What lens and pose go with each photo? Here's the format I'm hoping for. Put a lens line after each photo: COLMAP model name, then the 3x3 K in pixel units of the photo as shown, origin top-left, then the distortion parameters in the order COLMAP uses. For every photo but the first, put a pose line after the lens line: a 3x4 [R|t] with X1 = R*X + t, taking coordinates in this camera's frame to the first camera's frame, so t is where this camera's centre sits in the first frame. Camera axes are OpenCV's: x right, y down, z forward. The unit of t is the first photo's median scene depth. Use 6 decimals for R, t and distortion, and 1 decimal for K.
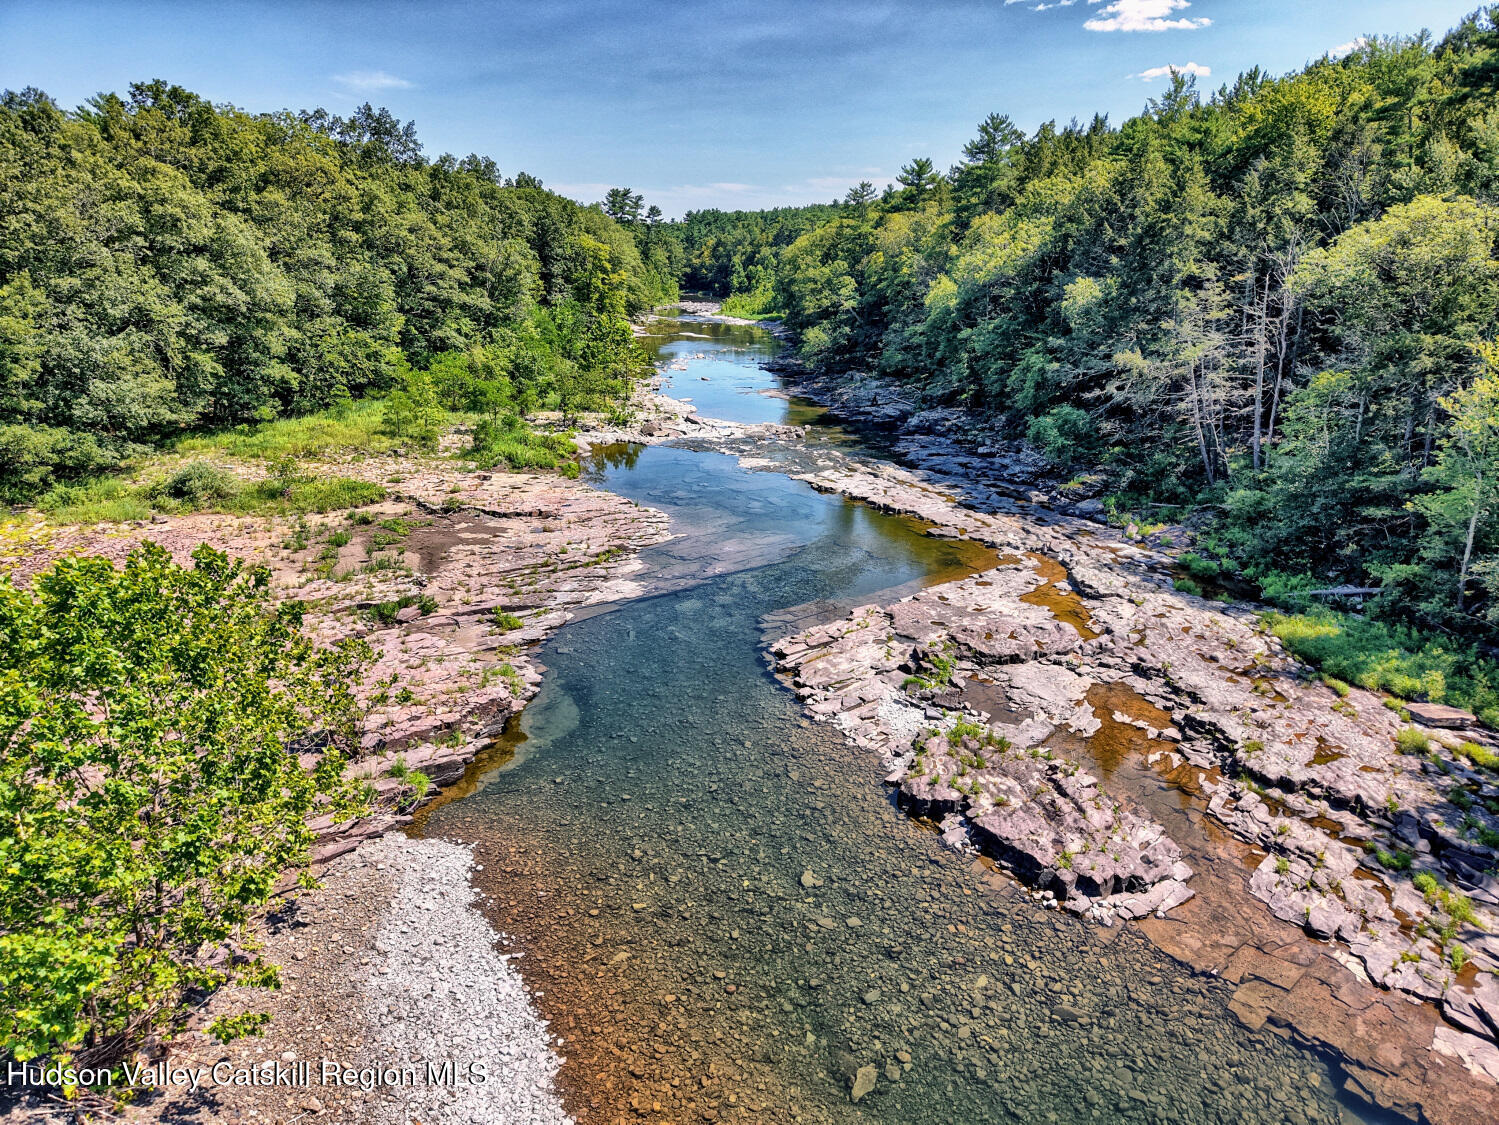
lens RADIAL K [[1004.9, 0, 749.1], [0, 1004.9, 565.7], [0, 0, 1]] dist [0.024426, -0.020629]
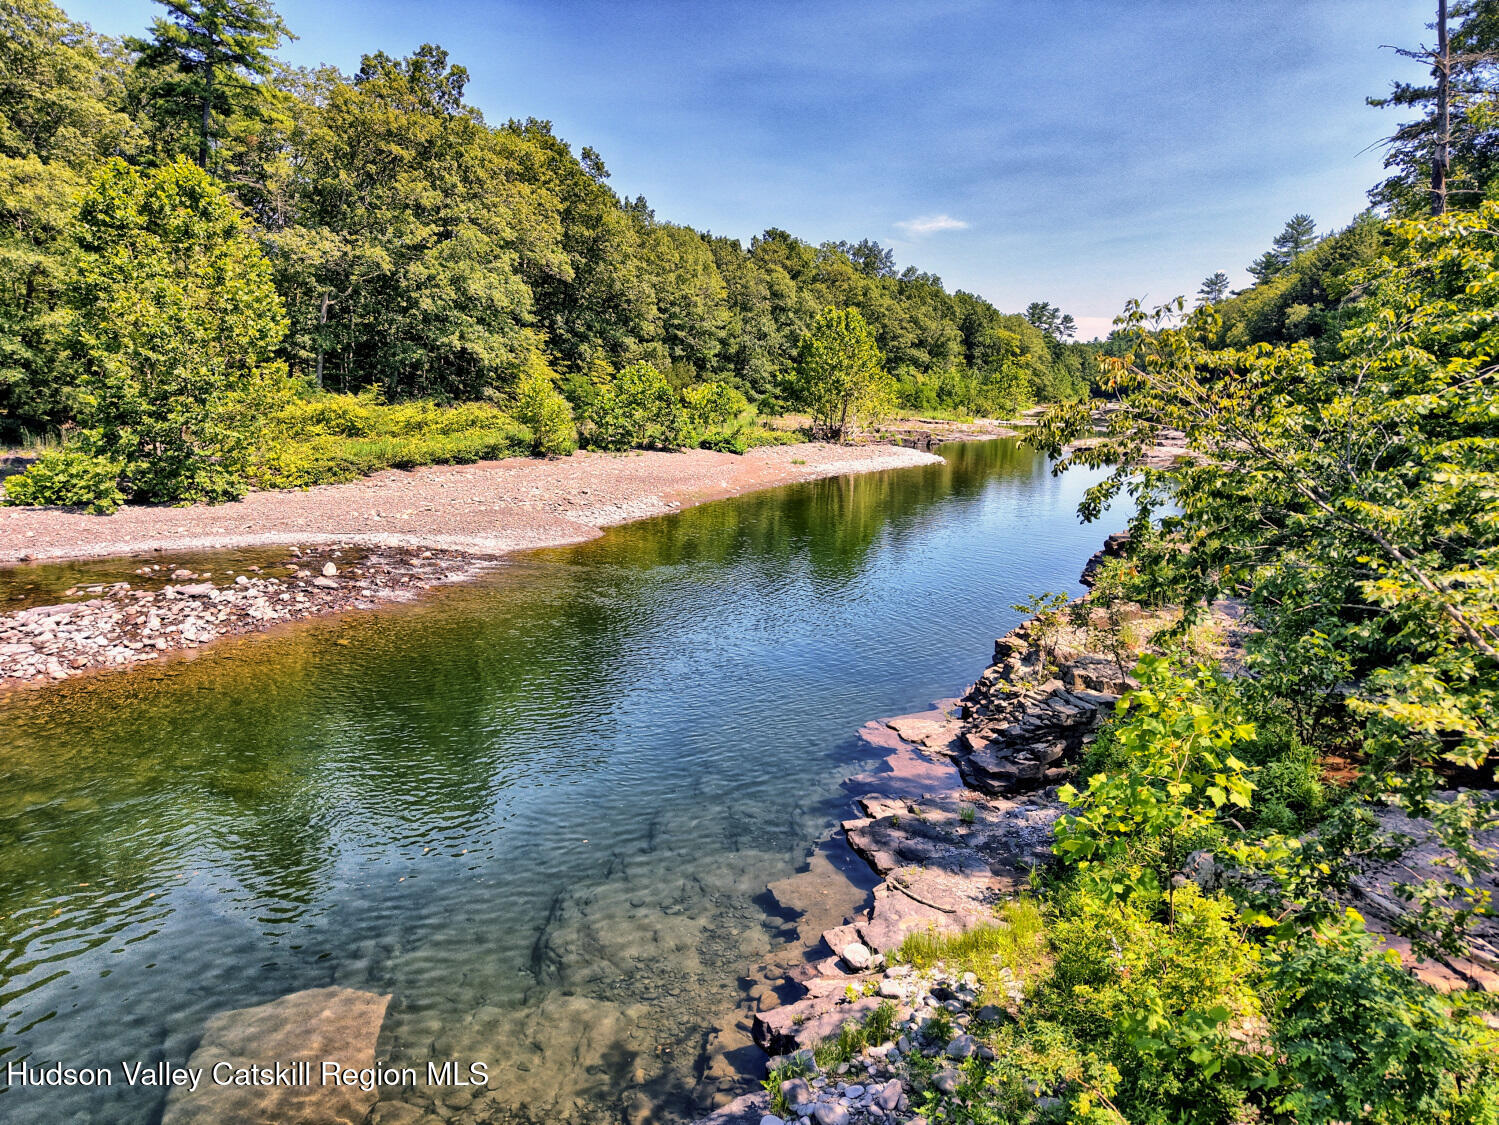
lens RADIAL K [[1005.5, 0, 749.5], [0, 1005.5, 562.5], [0, 0, 1]] dist [0.077707, -0.096974]
pose [[0.918499, 0.067099, -0.389690, 0.175331], [-0.116730, 0.987589, -0.105084, 0.373750], [0.377802, 0.142008, 0.914931, -0.723321]]
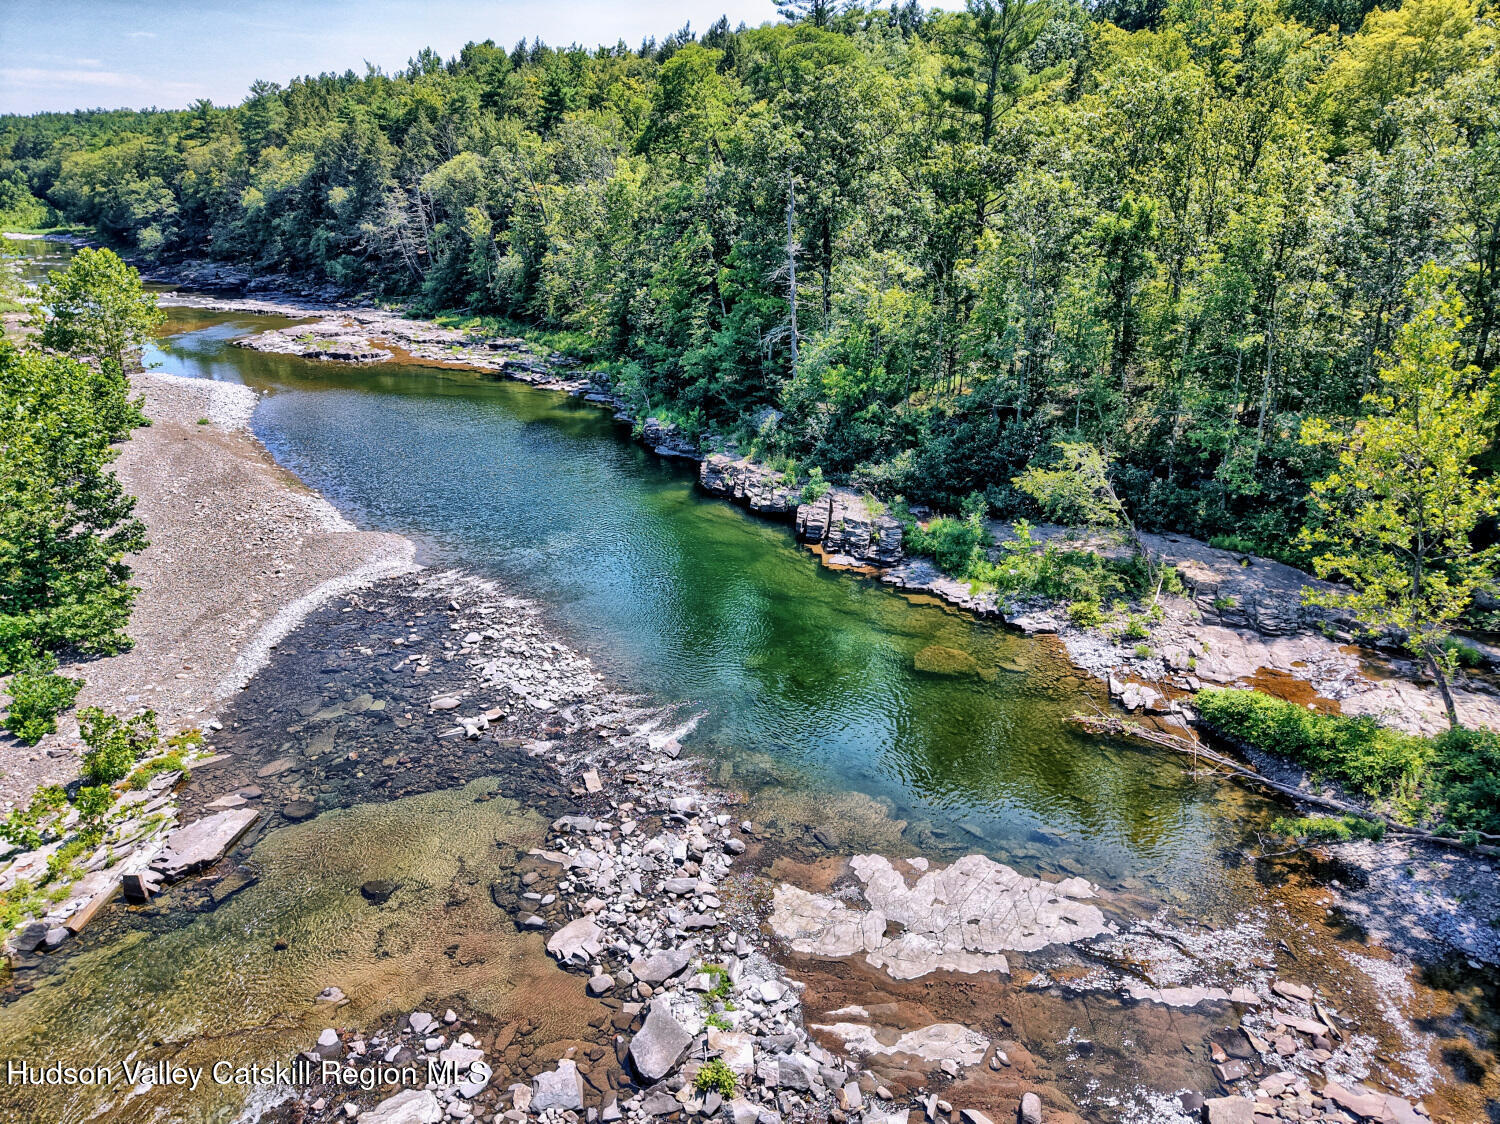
lens RADIAL K [[1004.2, 0, 752.7], [0, 1004.2, 564.6], [0, 0, 1]] dist [0.032867, -0.022667]
pose [[0.795696, -0.223400, 0.562993, -0.273615], [0.180366, 0.974721, 0.131861, 0.291582], [-0.578218, -0.003377, 0.815875, -0.992424]]
